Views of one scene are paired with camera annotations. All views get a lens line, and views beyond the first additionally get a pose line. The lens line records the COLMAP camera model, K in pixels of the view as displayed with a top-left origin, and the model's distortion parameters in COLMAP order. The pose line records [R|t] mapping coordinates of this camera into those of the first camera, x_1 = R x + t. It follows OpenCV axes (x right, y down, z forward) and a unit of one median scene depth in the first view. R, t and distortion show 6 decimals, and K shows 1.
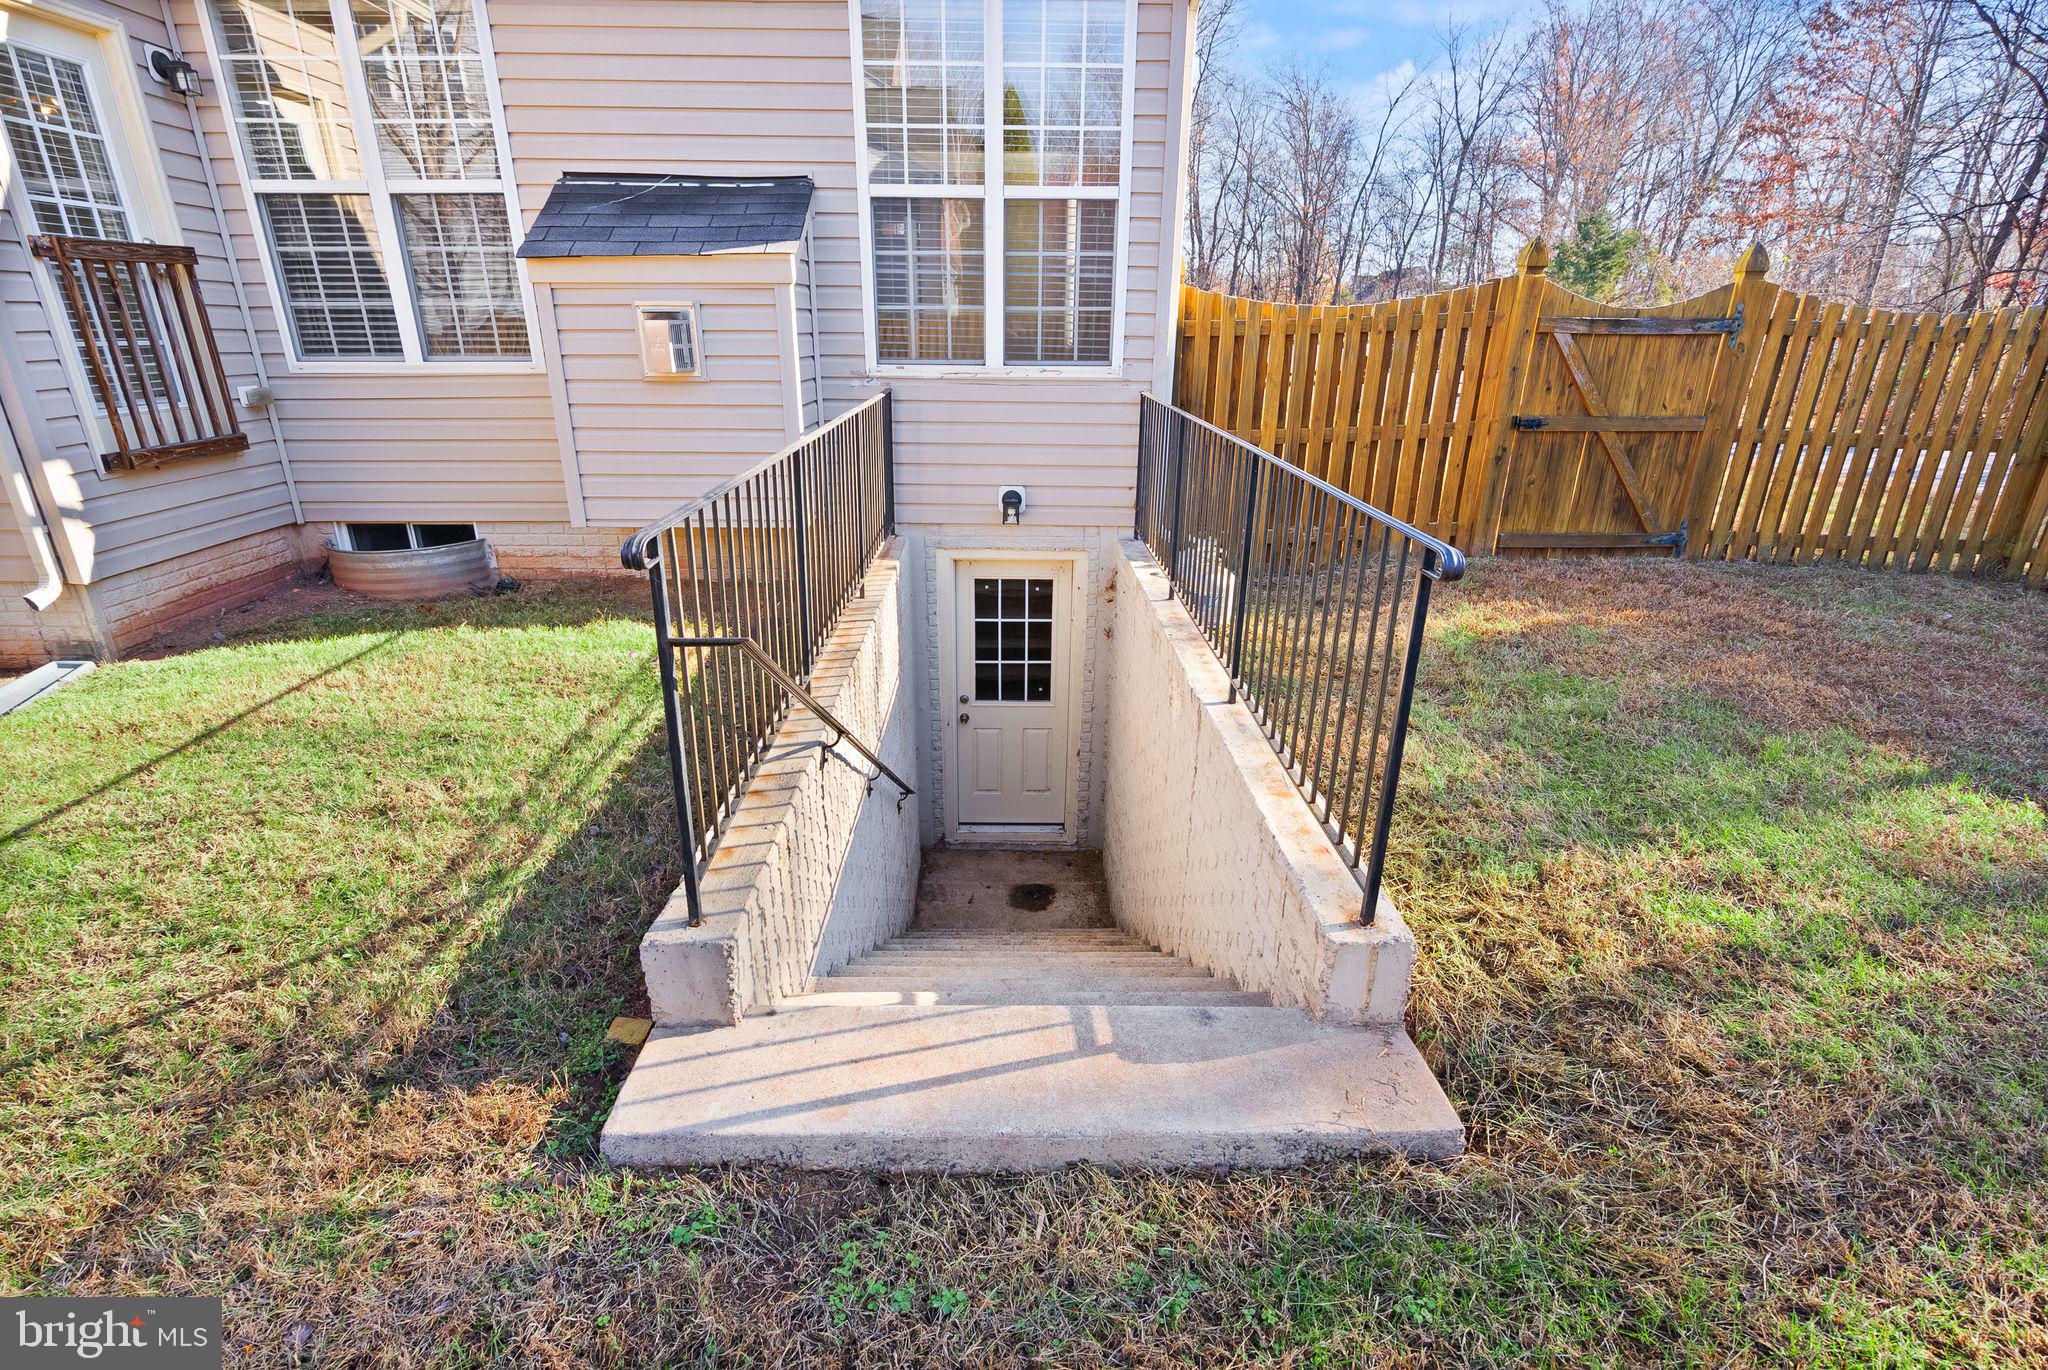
lens RADIAL K [[953.3, 0, 1011.4], [0, 953.3, 685.8], [0, 0, 1]] dist [-0.003794, 0.001511]
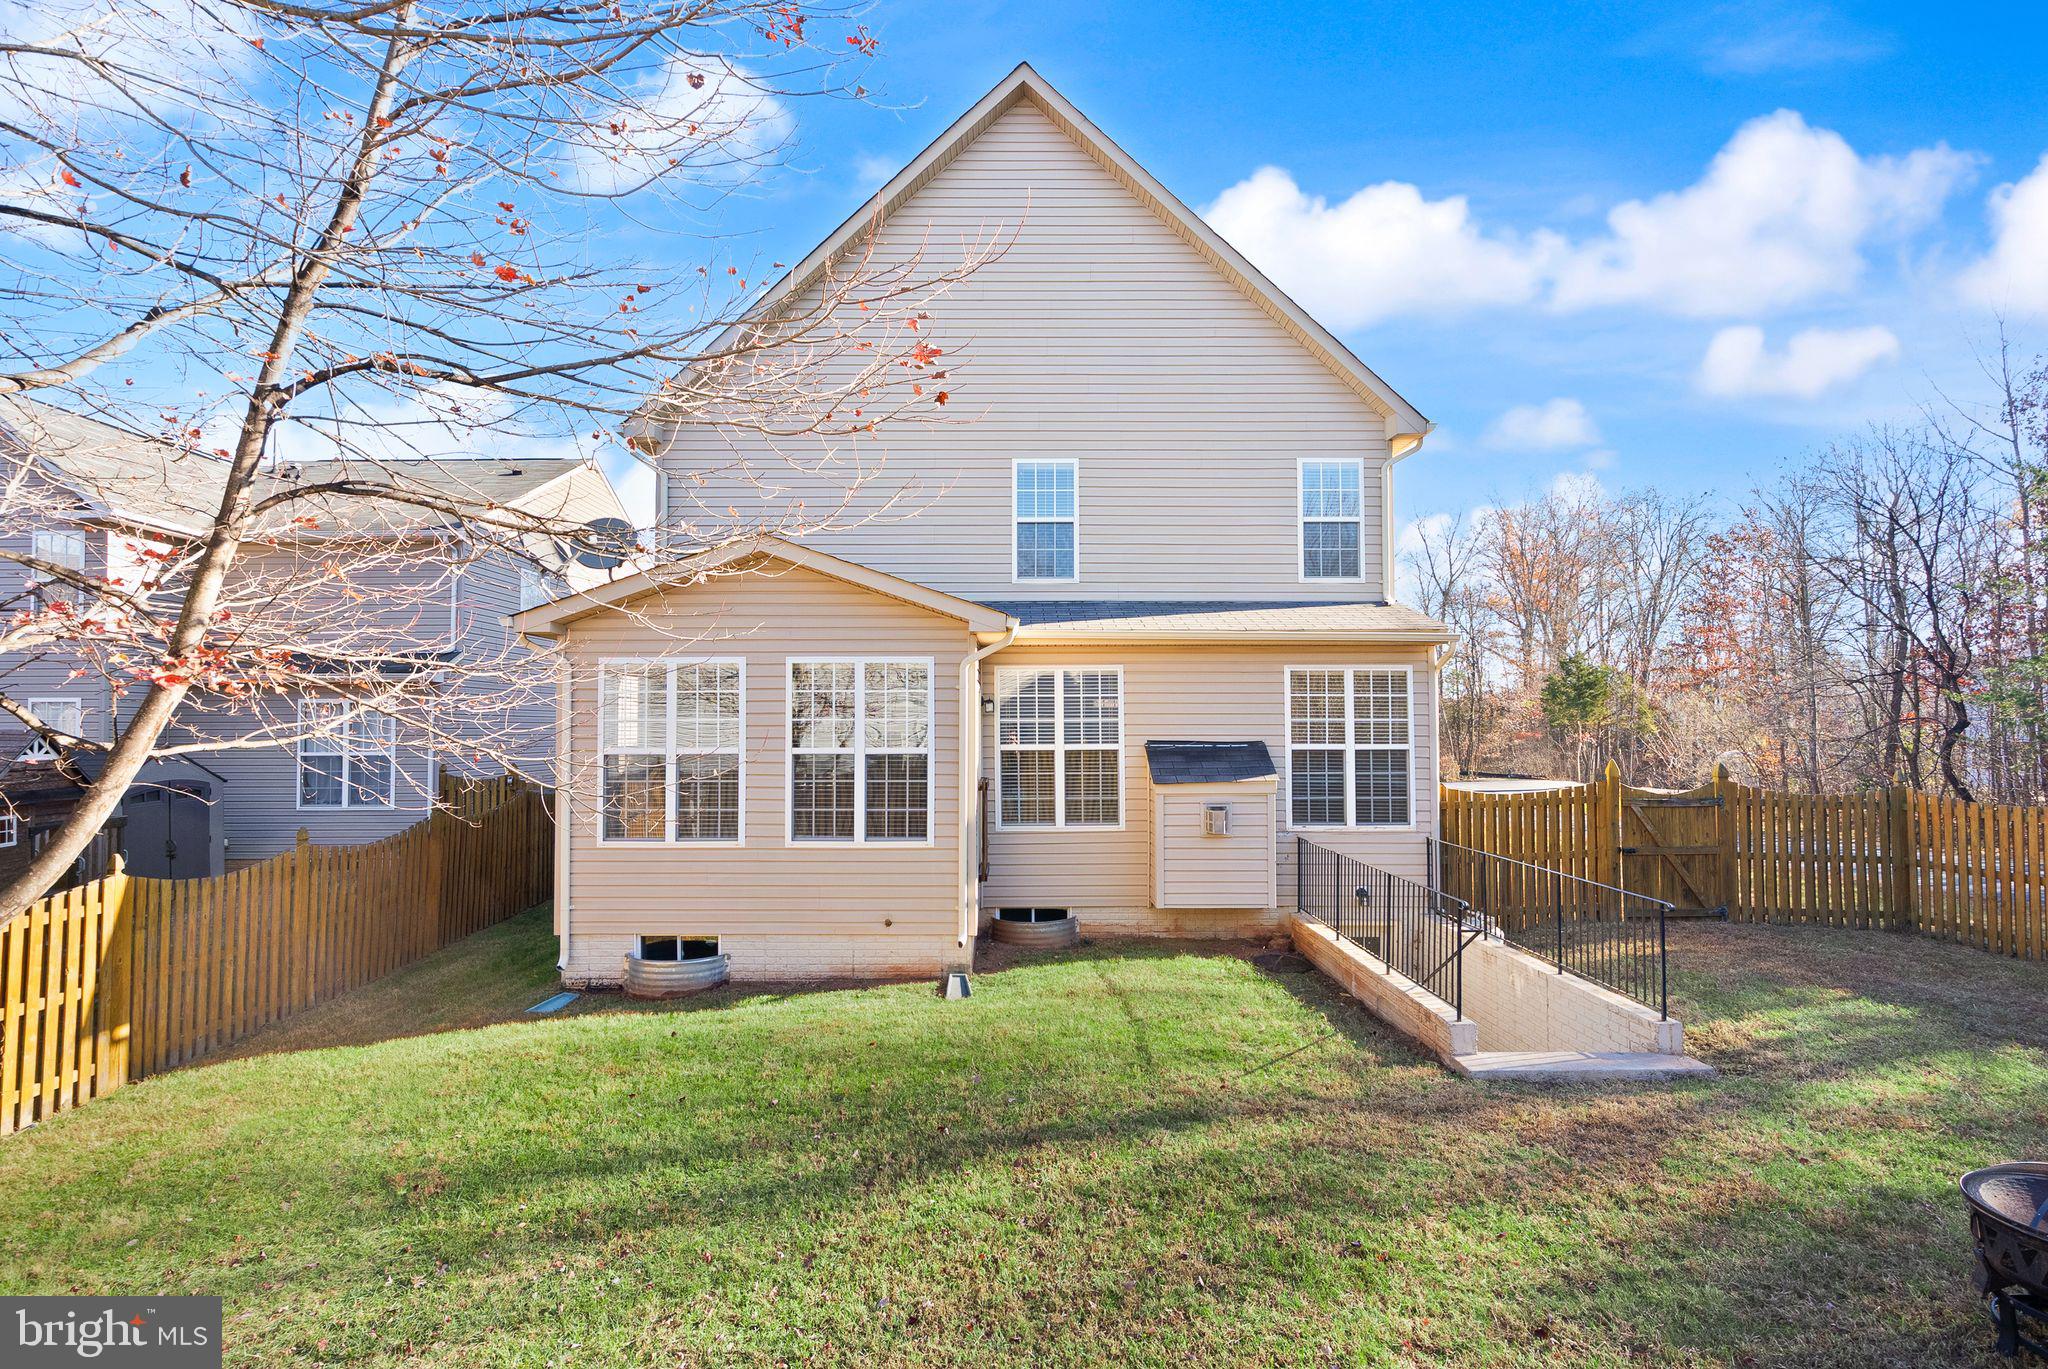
lens RADIAL K [[953.3, 0, 1022.2], [0, 953.3, 694.1], [0, 0, 1]] dist [-0.003794, 0.001511]
pose [[0.999909, -0.009573, -0.009471, -0.673236], [0.005104, 0.920235, -0.391334, 0.183609], [0.012462, 0.391250, 0.920200, -0.929110]]
